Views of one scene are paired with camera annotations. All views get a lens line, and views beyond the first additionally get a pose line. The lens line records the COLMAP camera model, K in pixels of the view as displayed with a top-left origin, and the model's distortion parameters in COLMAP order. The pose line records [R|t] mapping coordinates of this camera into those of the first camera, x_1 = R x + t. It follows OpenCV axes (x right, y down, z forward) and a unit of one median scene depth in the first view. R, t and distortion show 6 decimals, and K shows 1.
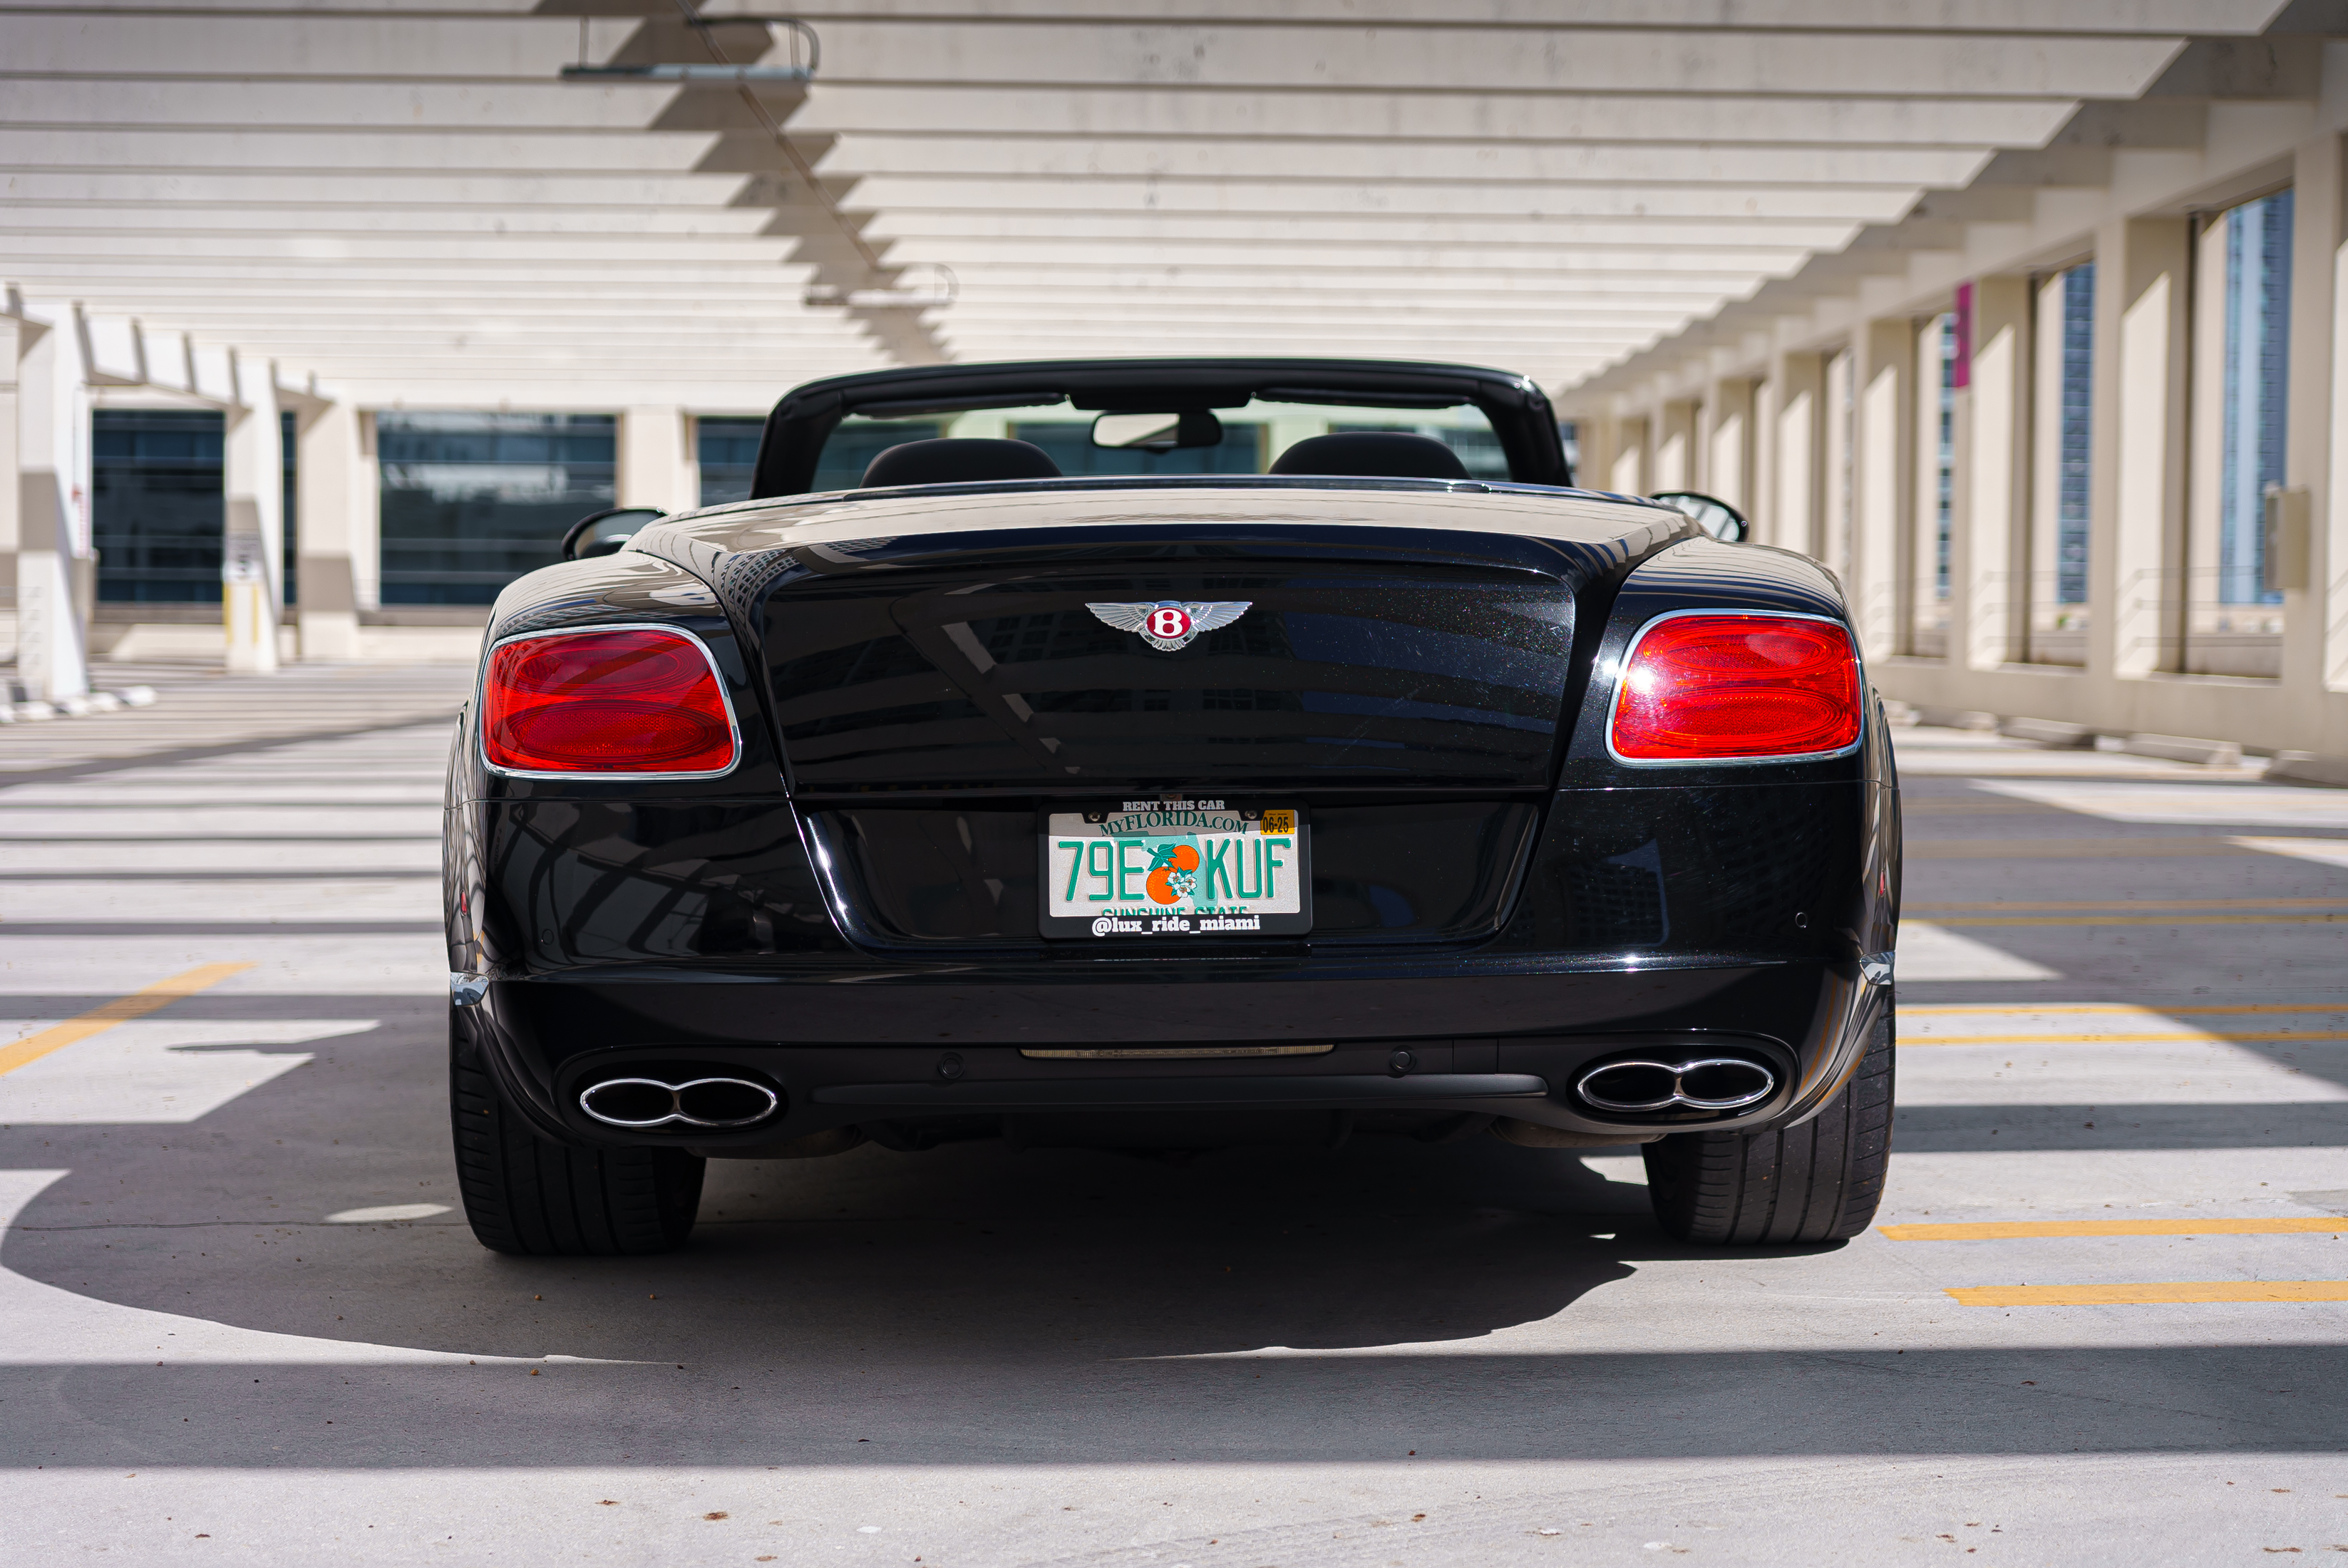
lens RADIAL K [[3613.8, 0, 1174.0], [0, 3613.8, 784.0], [0, 0, 1]] dist [0.006515, 0.030064]
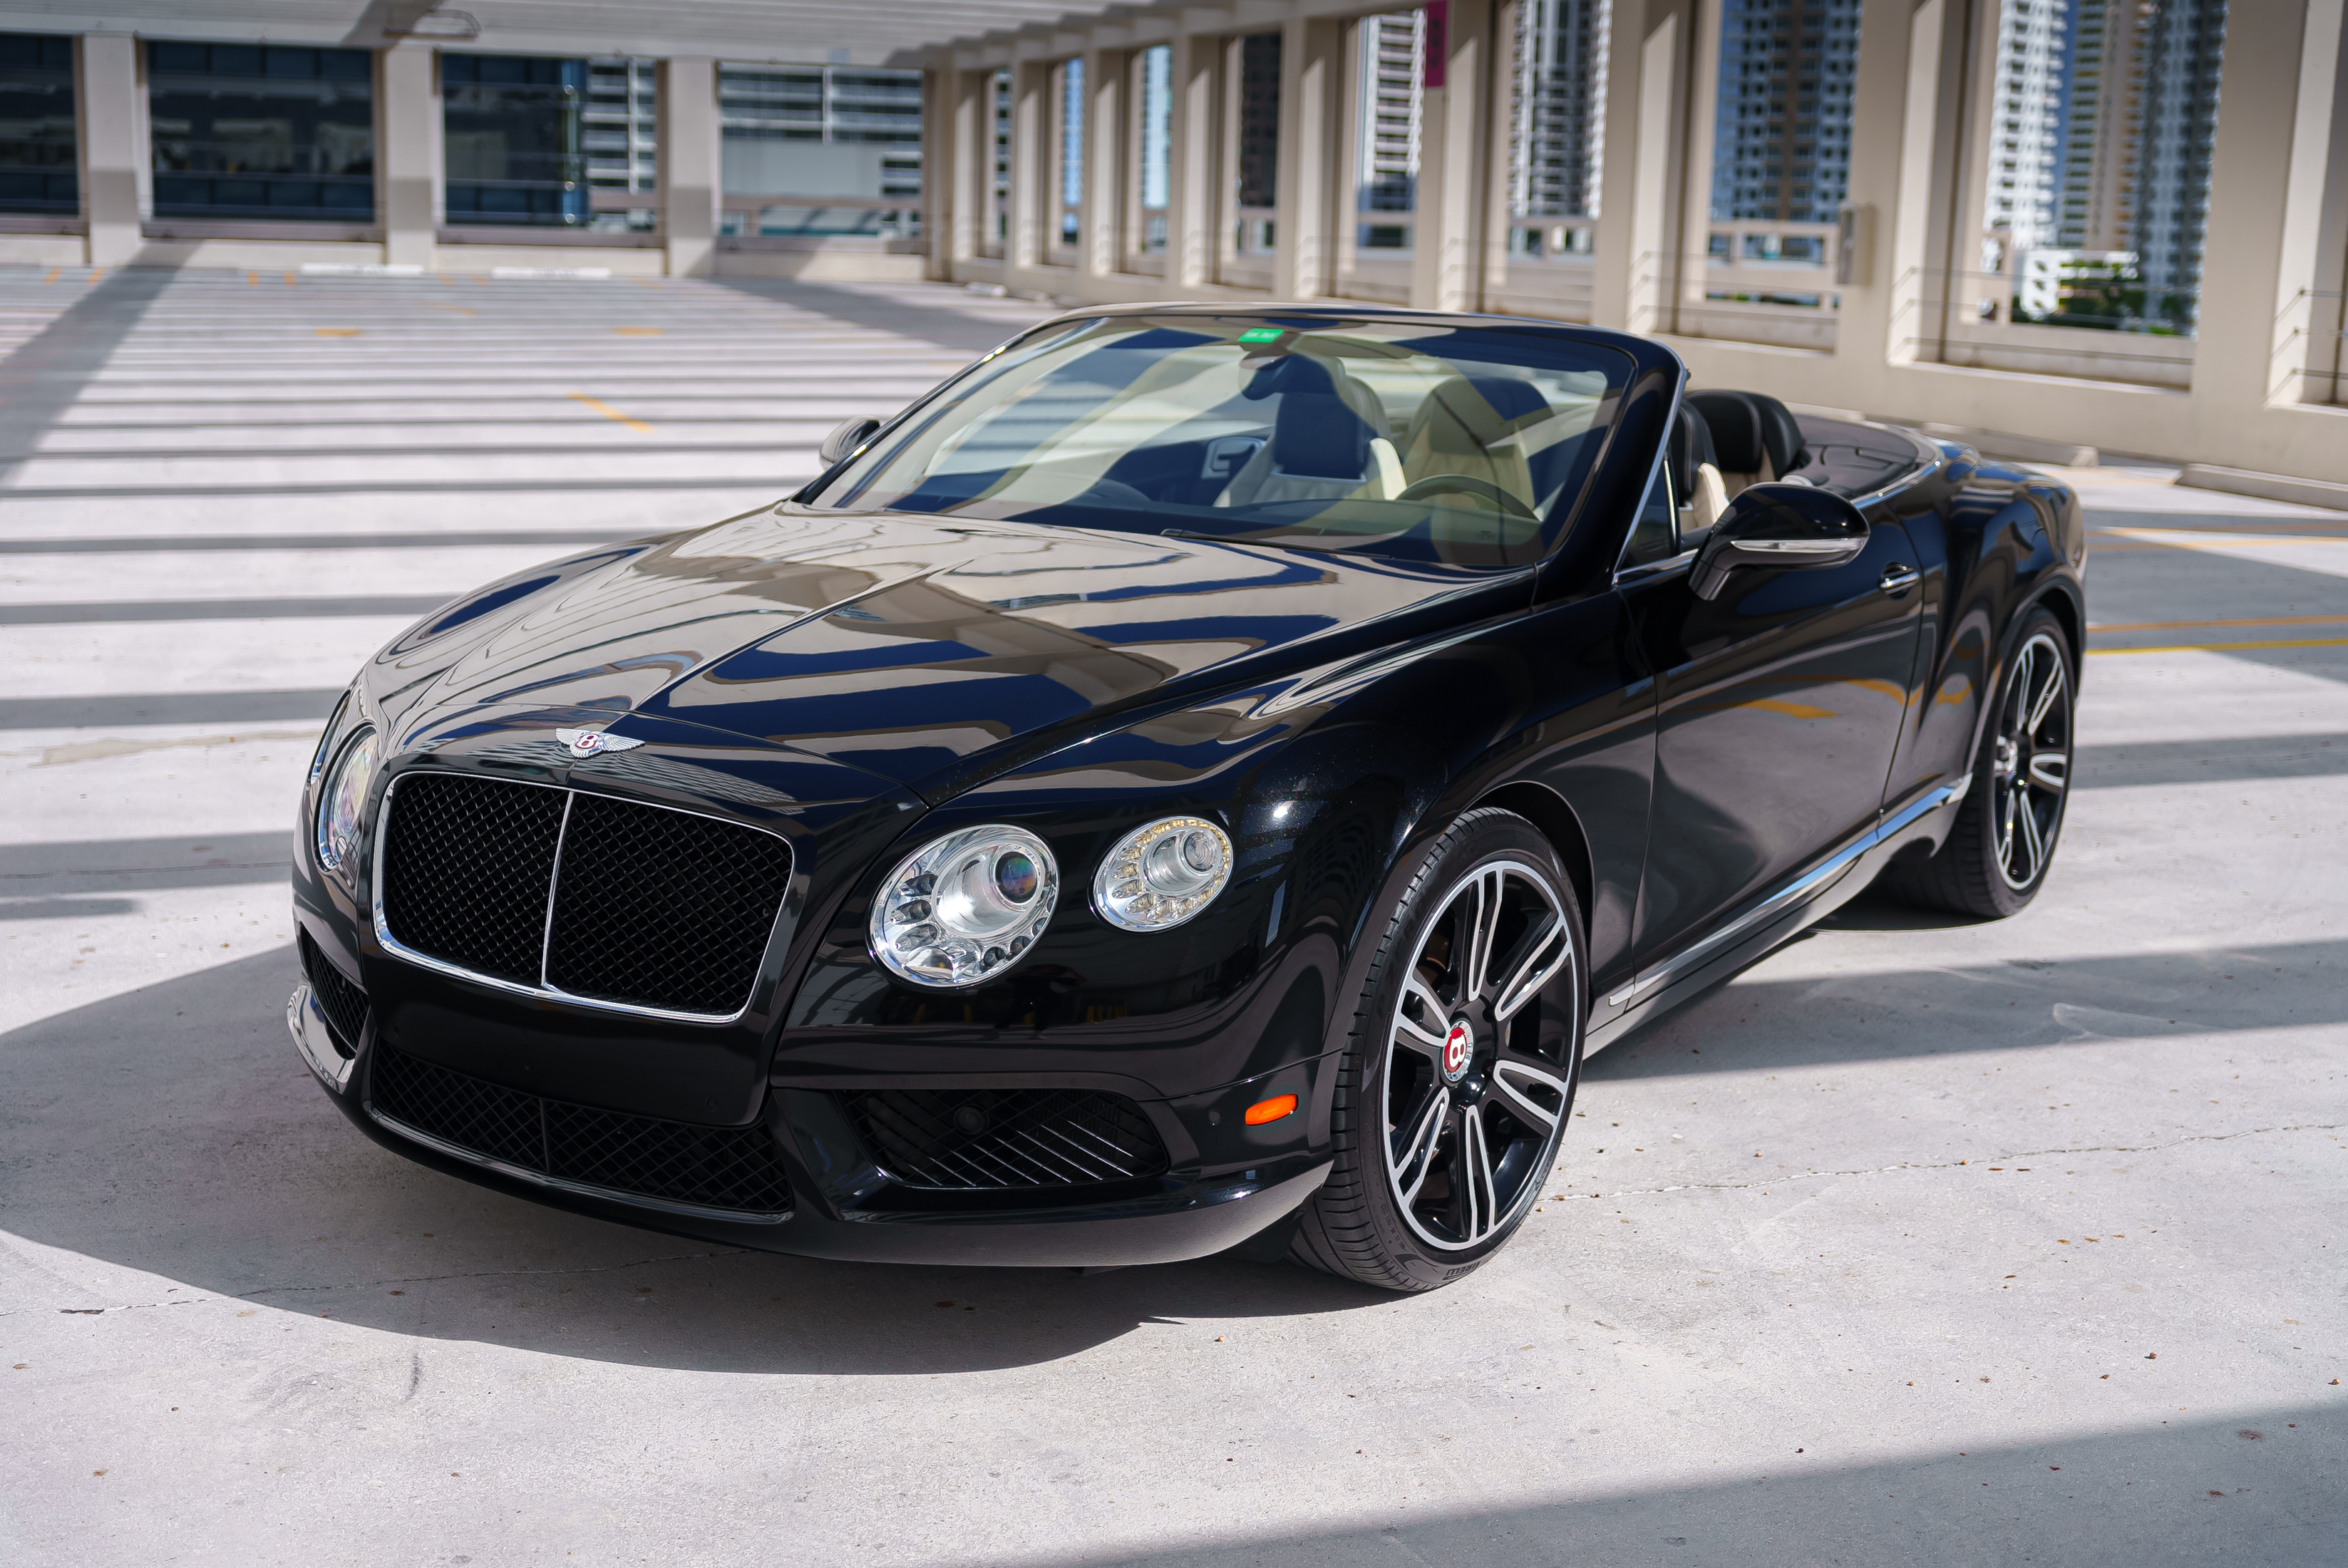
lens RADIAL K [[2905.4, 0, 1174.0], [0, 2905.4, 784.0], [0, 0, 1]] dist [0.006828, 0.026409]
pose [[0.959838, -0.036603, 0.278158, -0.141381], [-0.006090, 0.988501, 0.151092, -0.021264], [-0.280490, -0.146718, 0.948578, 0.037552]]
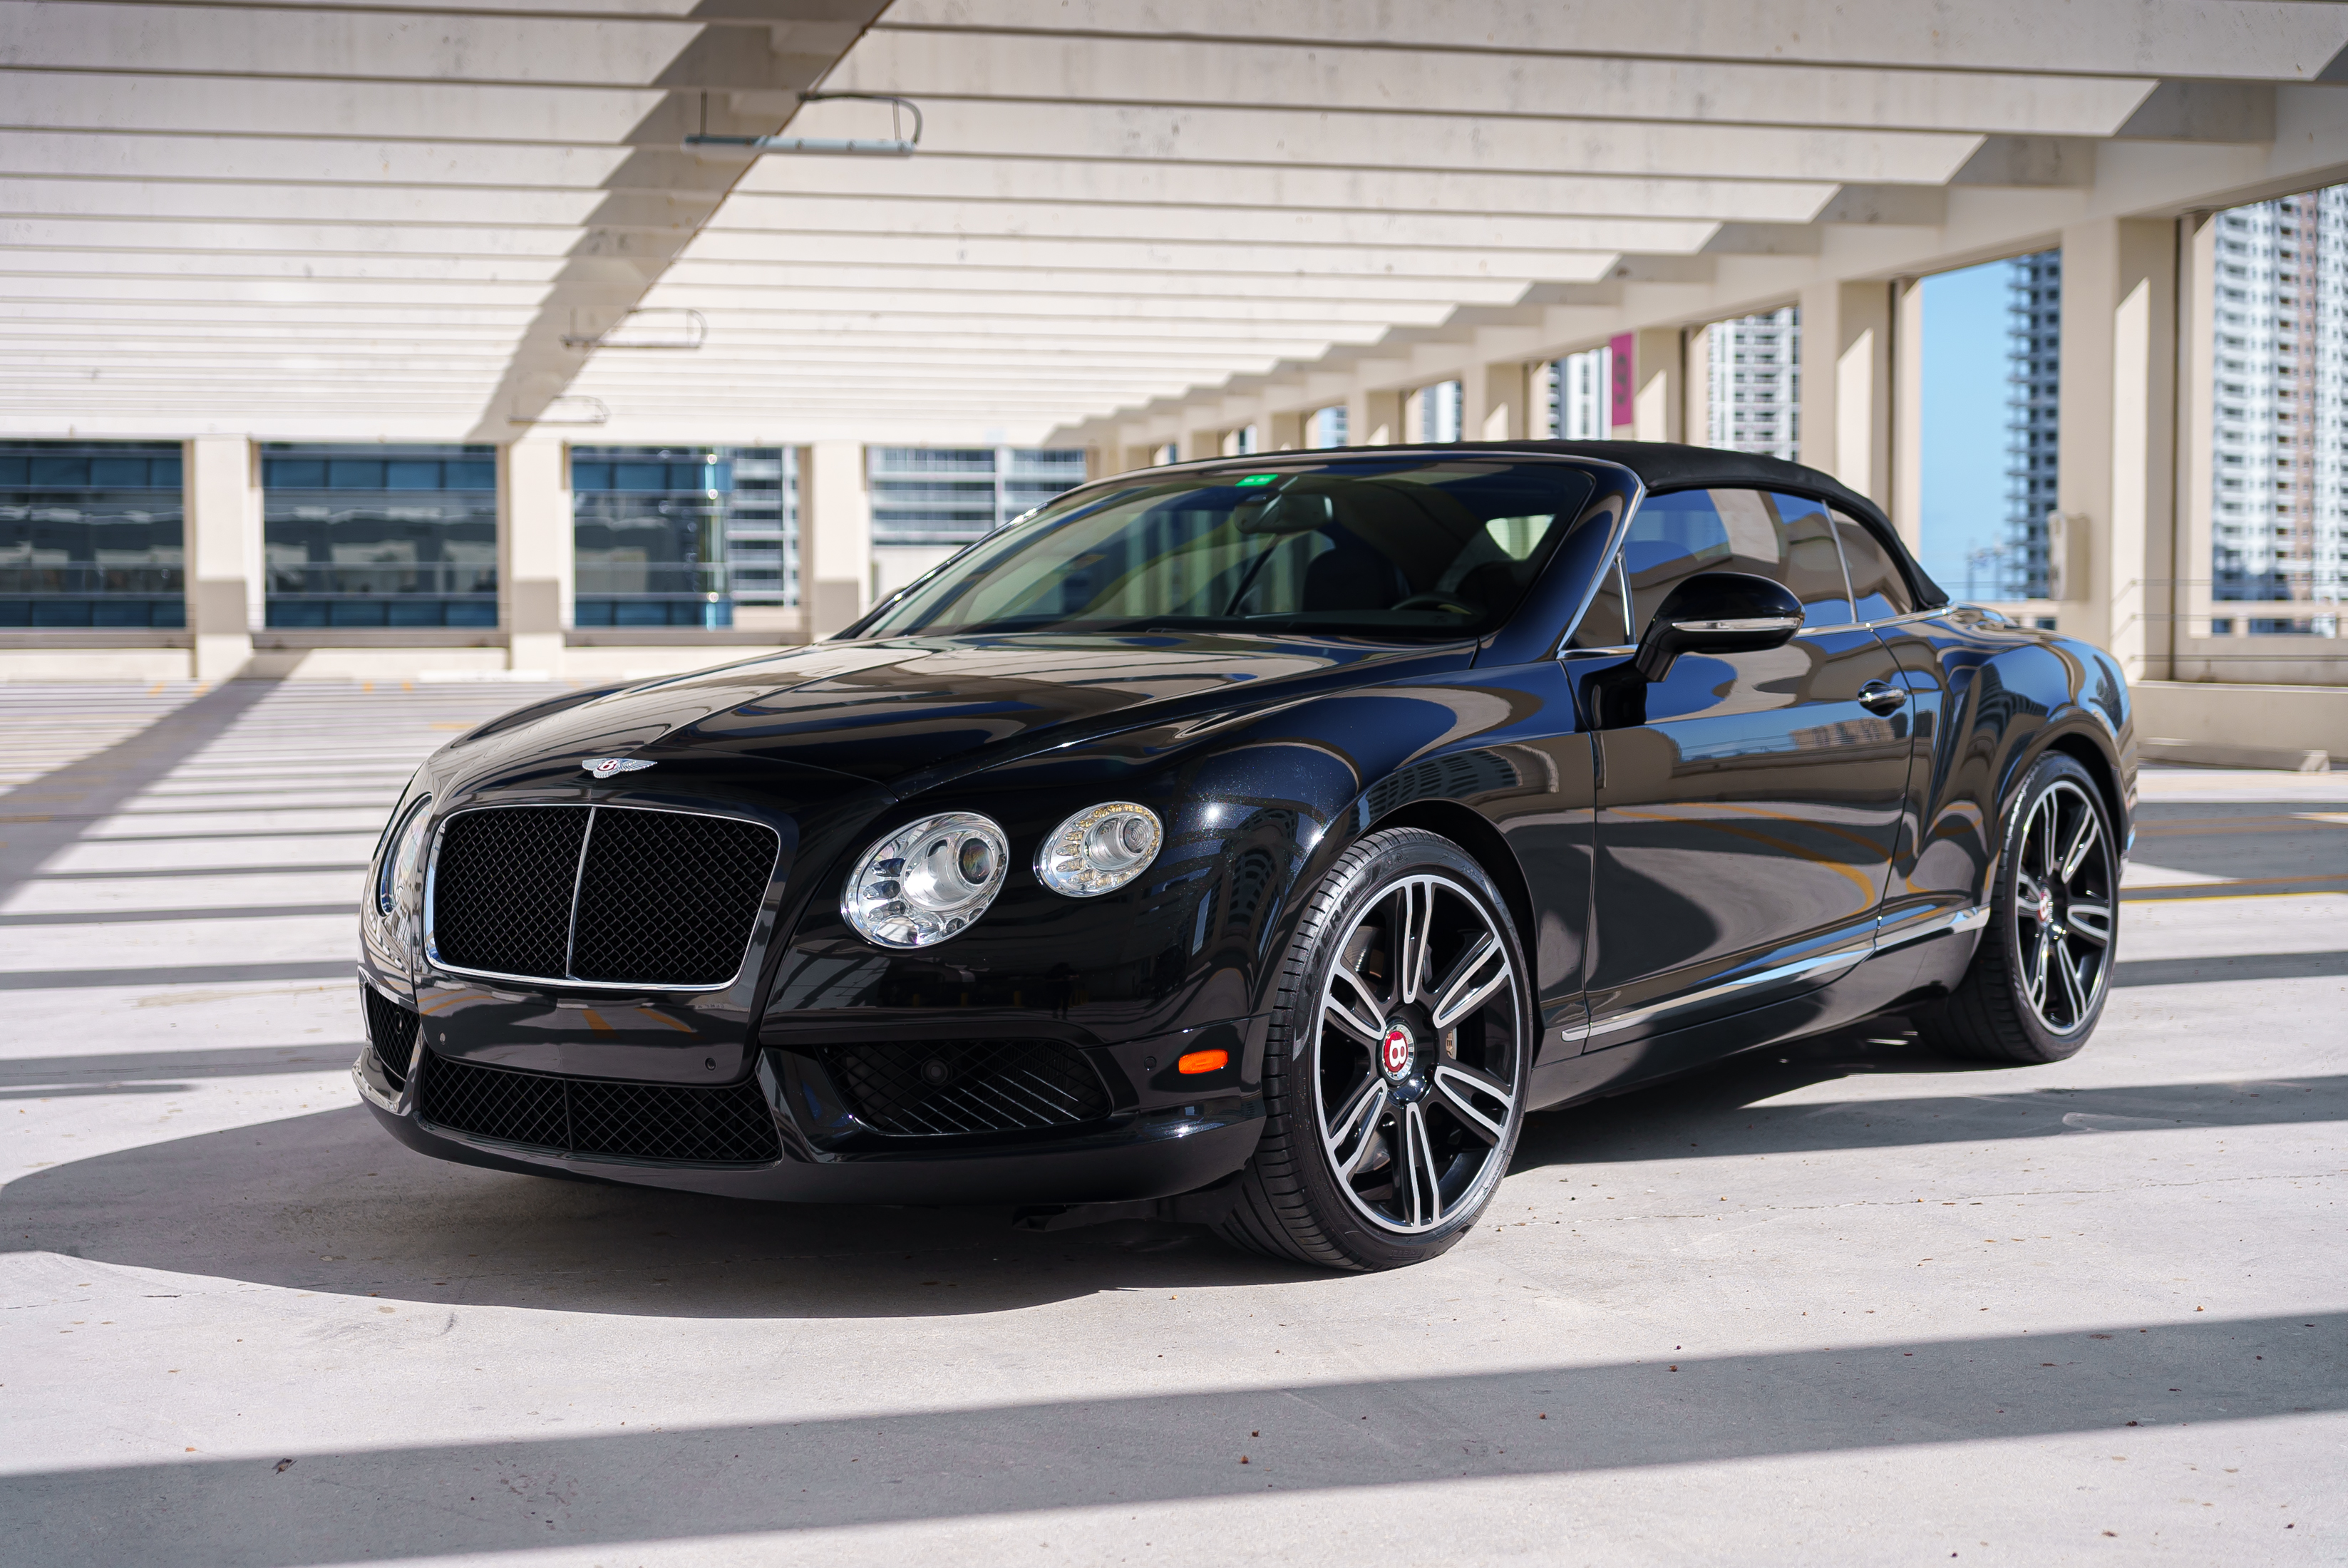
lens RADIAL K [[3325.5, 0, 1174.0], [0, 3325.5, 784.0], [0, 0, 1]] dist [0.015534, 0.085047]
pose [[0.976145, -0.022242, 0.215976, -0.138982], [0.021670, 0.999753, 0.005018, -0.003701], [-0.216034, -0.000218, 0.976386, -0.001679]]
